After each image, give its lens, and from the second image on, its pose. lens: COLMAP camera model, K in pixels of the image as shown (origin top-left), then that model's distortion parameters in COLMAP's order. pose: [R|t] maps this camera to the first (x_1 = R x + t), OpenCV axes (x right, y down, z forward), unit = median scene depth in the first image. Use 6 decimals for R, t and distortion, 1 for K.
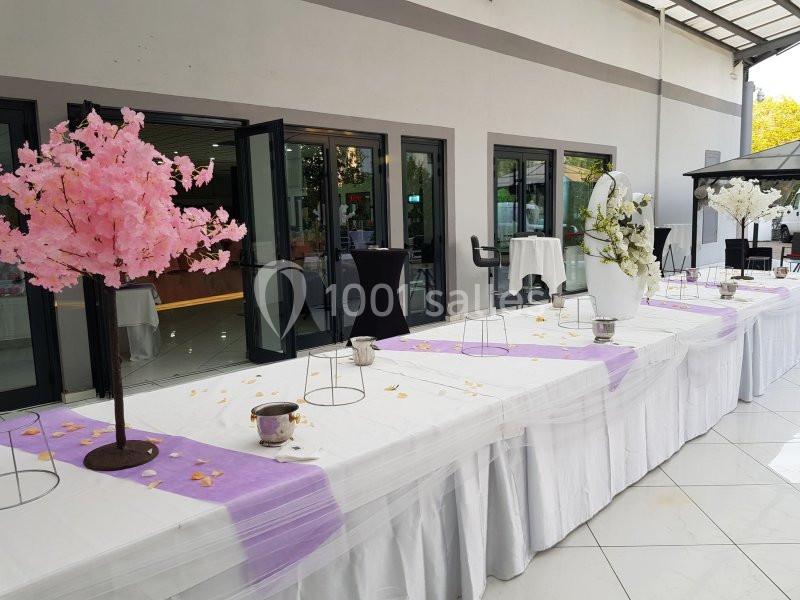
lens RADIAL K [[685.9, 0, 400.0], [0, 685.9, 300.0], [0, 0, 1]] dist [0.000827, -0.008484]
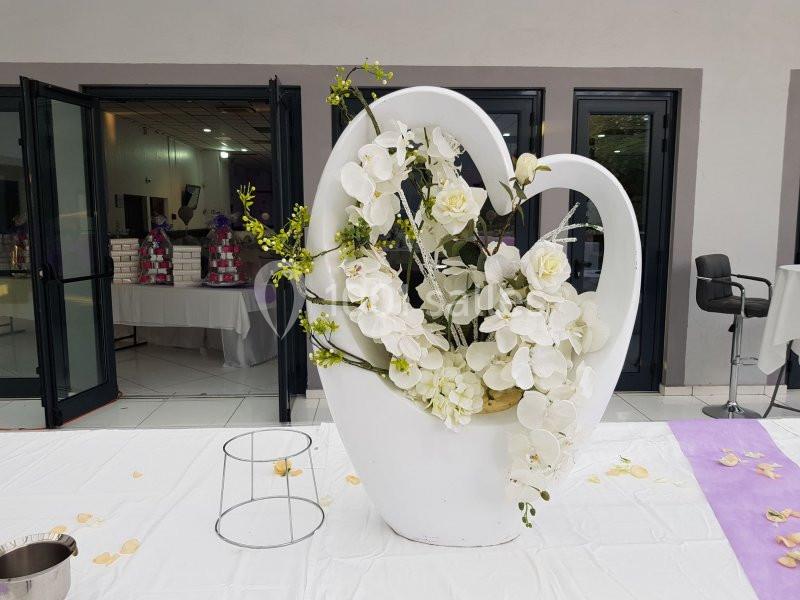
lens RADIAL K [[685.9, 0, 400.0], [0, 685.9, 300.0], [0, 0, 1]] dist [0.000827, -0.008484]
pose [[0.700818, 0.125819, -0.702157, 0.362735], [-0.108336, 0.991677, 0.069569, -0.074765], [0.705066, 0.027314, 0.708616, 0.448287]]
